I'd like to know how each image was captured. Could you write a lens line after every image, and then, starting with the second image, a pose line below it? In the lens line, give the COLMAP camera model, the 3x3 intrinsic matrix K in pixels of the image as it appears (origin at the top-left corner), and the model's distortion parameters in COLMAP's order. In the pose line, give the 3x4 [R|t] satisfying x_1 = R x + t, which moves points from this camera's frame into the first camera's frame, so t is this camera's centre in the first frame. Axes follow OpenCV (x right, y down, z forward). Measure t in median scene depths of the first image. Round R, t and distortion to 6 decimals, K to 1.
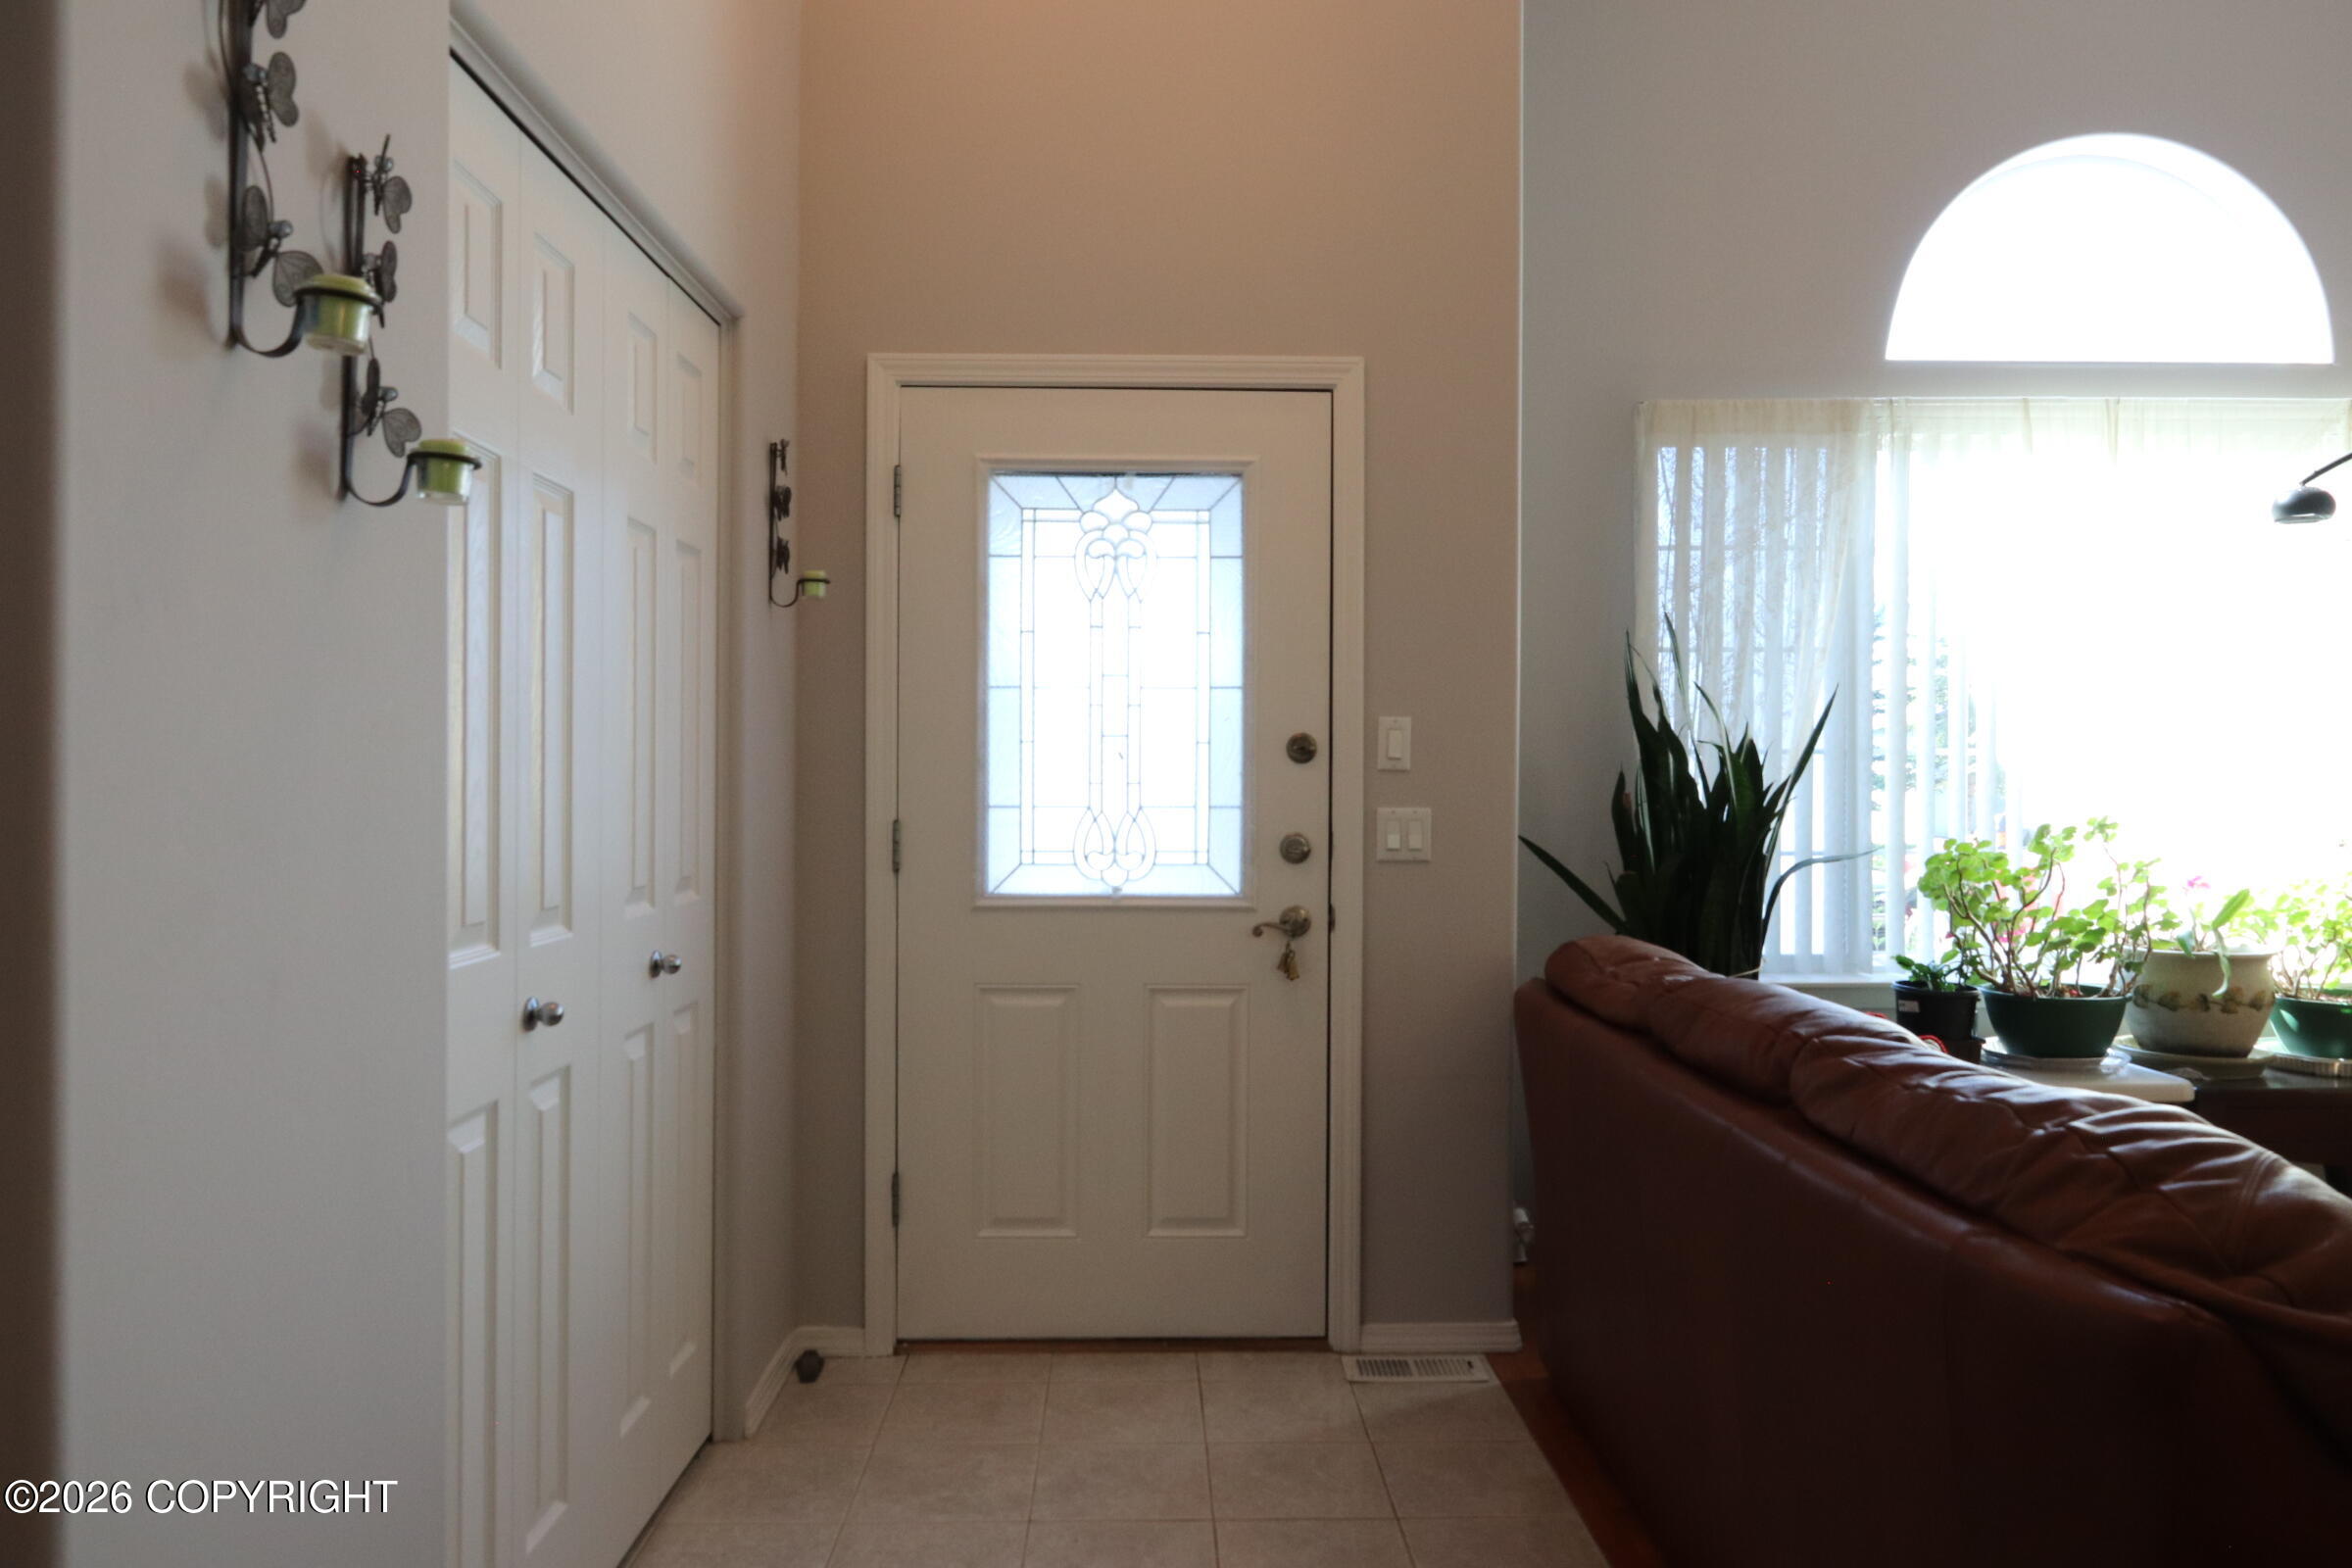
lens RADIAL K [[1603.6, 0, 1176.0], [0, 1603.6, 784.0], [0, 0, 1]] dist [-0.001060, 0.001514]
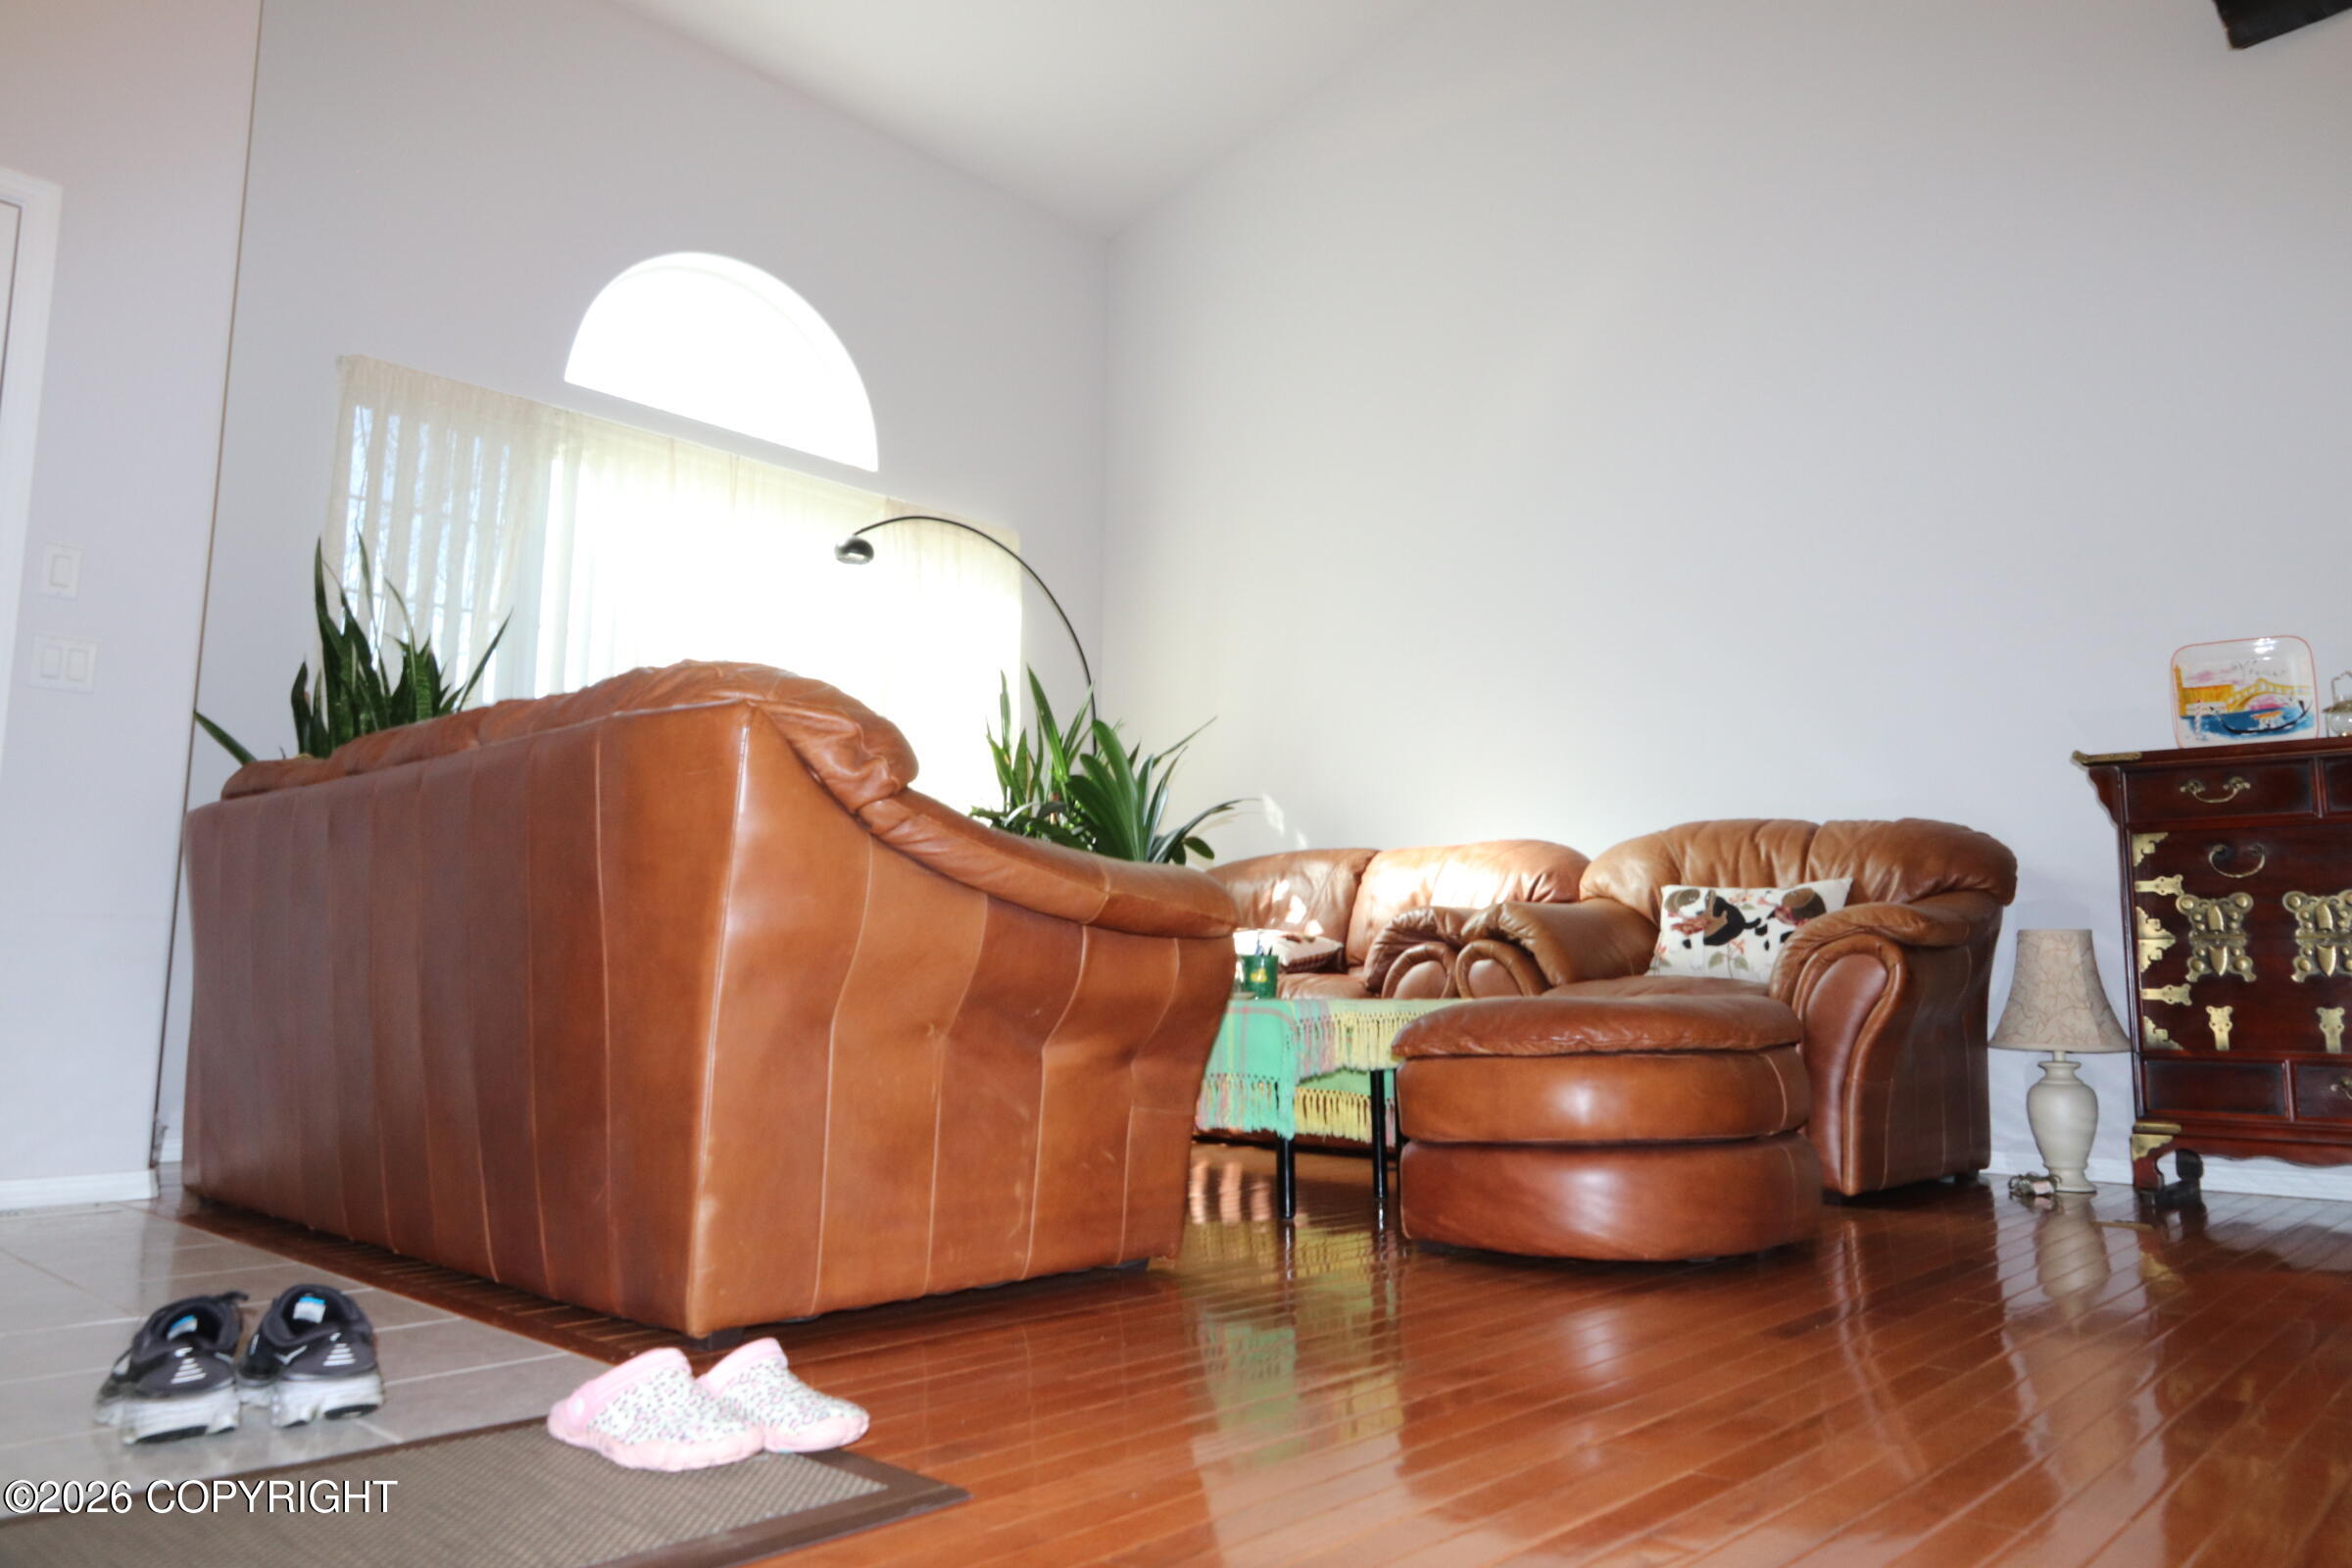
lens RADIAL K [[1604.5, 0, 1176.0], [0, 1604.5, 784.0], [0, 0, 1]] dist [-0.006061, 0.001140]
pose [[0.697208, 0.096285, 0.710374, -0.063439], [-0.003600, 0.991397, -0.130841, 0.207866], [-0.716860, 0.088666, 0.691556, -0.134733]]
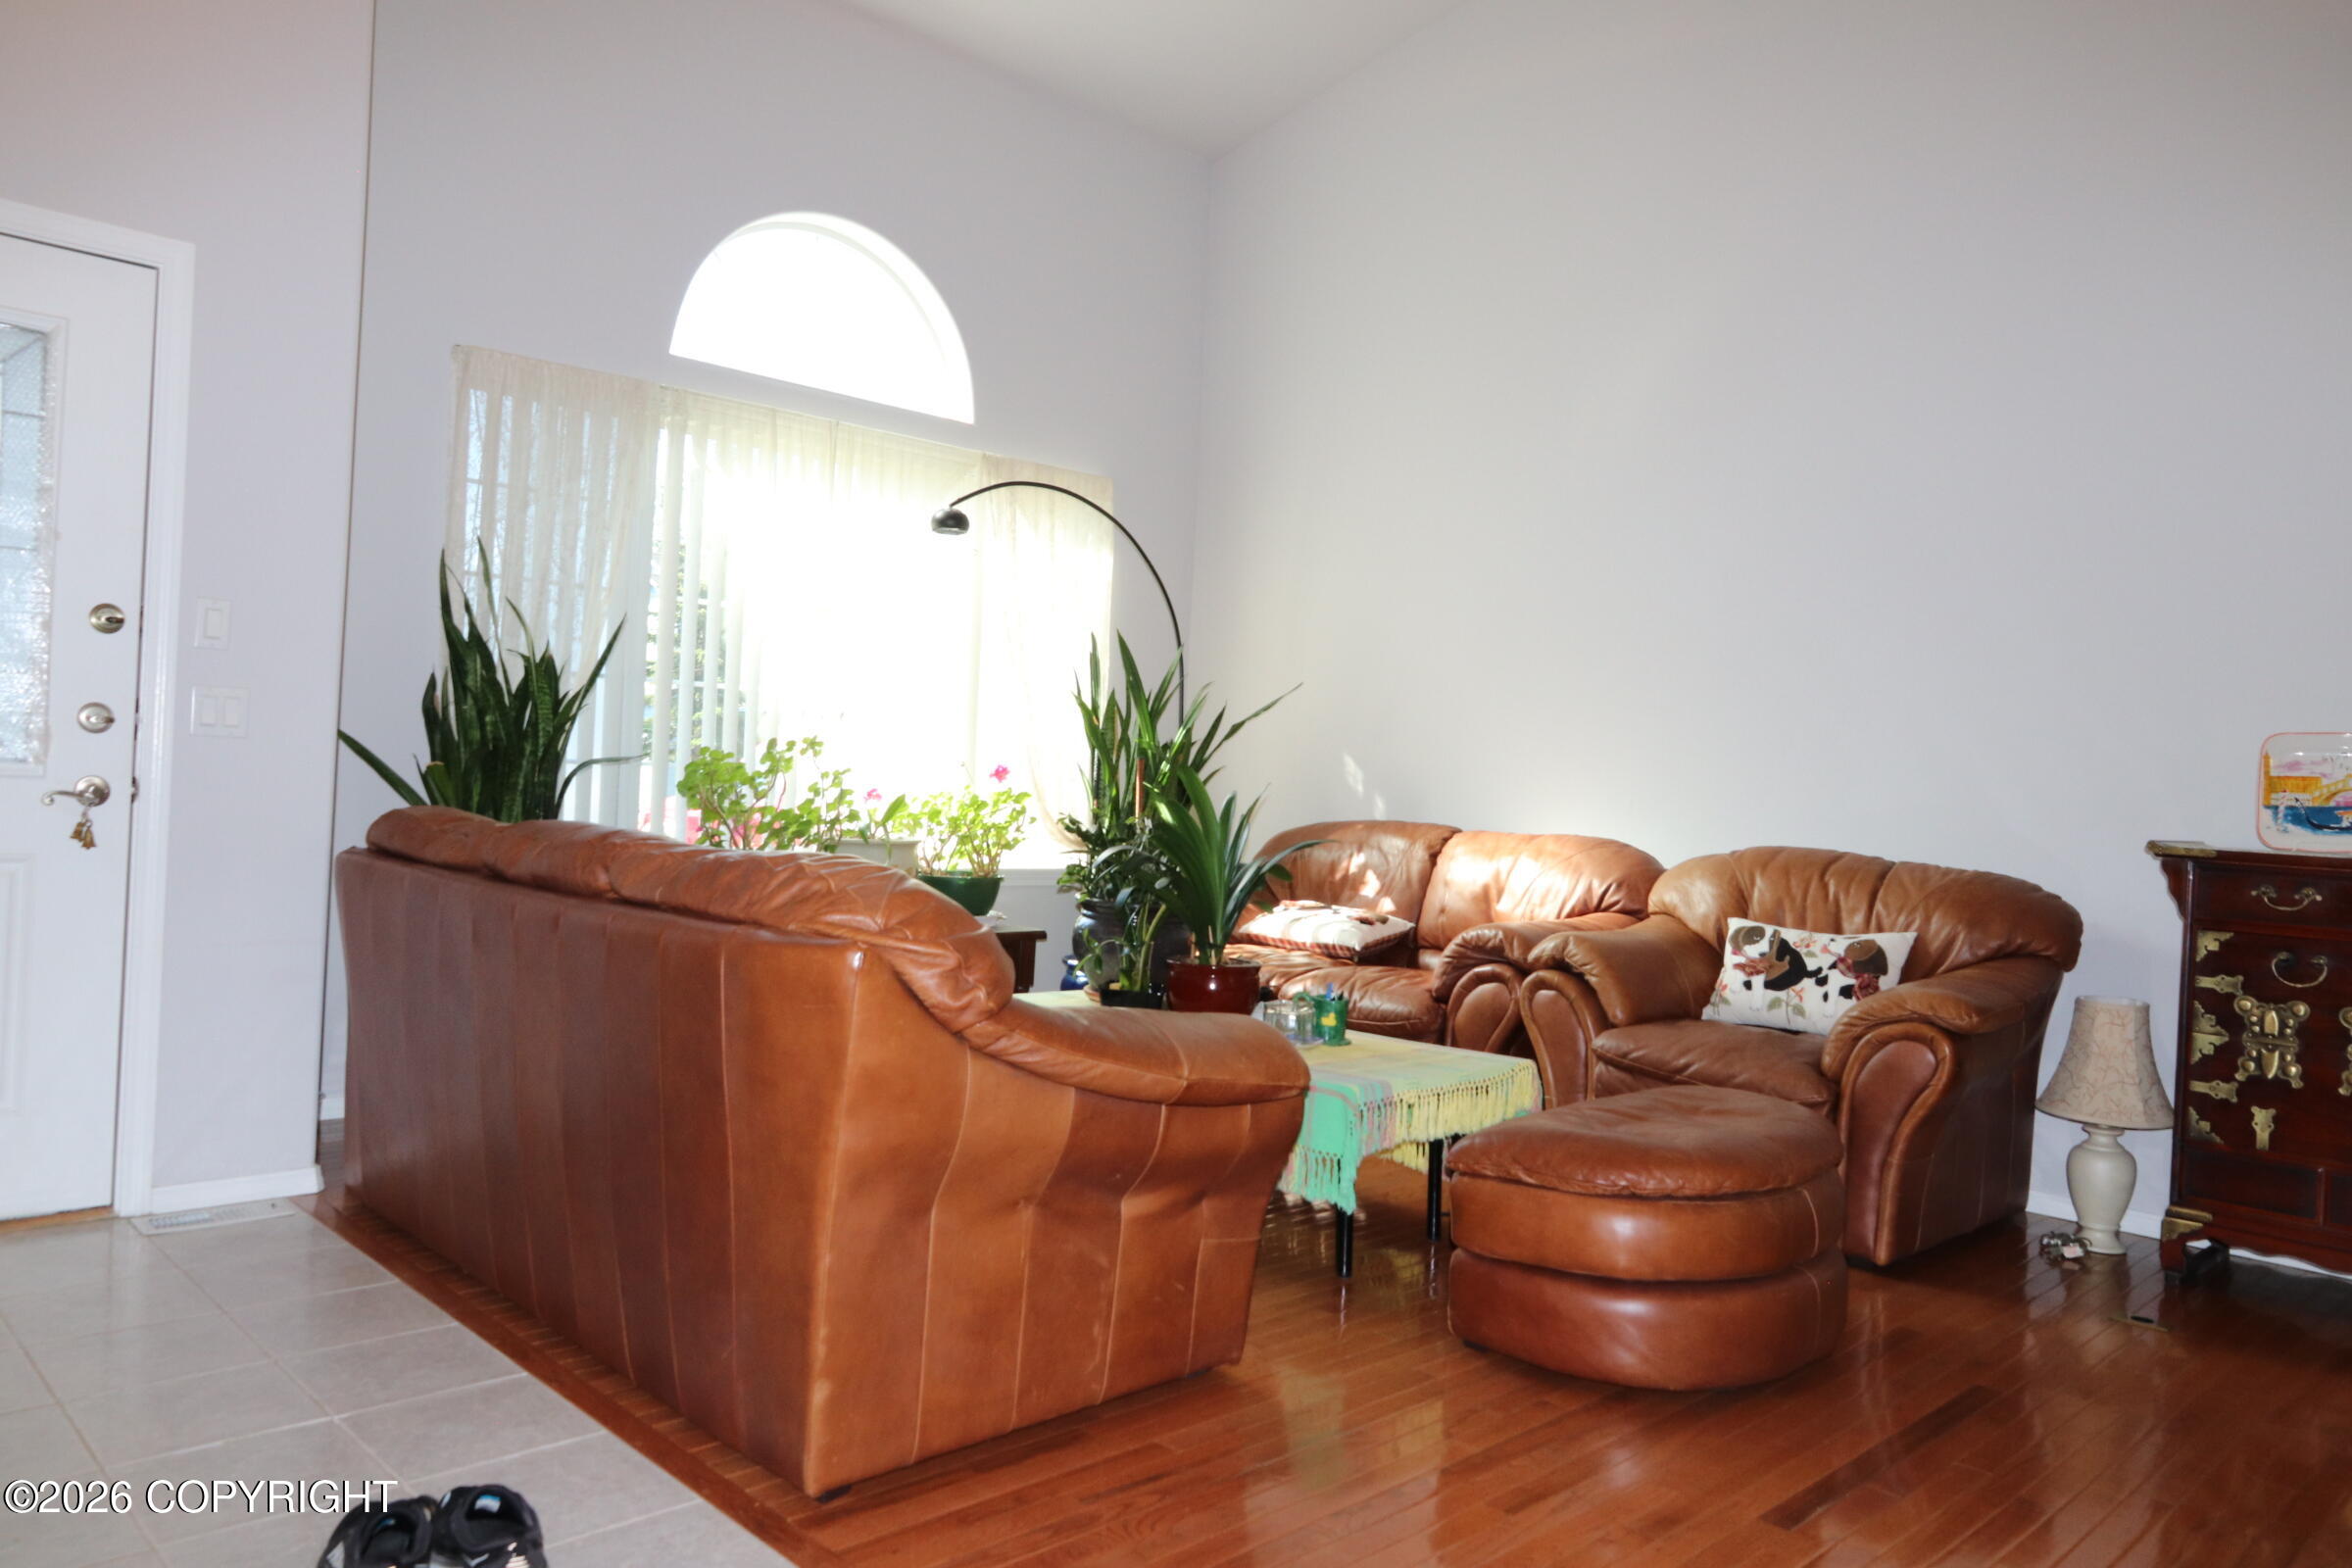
lens RADIAL K [[1604.5, 0, 1176.0], [0, 1604.5, 784.0], [0, 0, 1]] dist [-0.006061, 0.001140]
pose [[0.731669, 0.031337, 0.680939, -0.099183], [-0.041524, 0.999137, -0.001363, 0.049218], [-0.680394, -0.027278, 0.732339, -0.166645]]
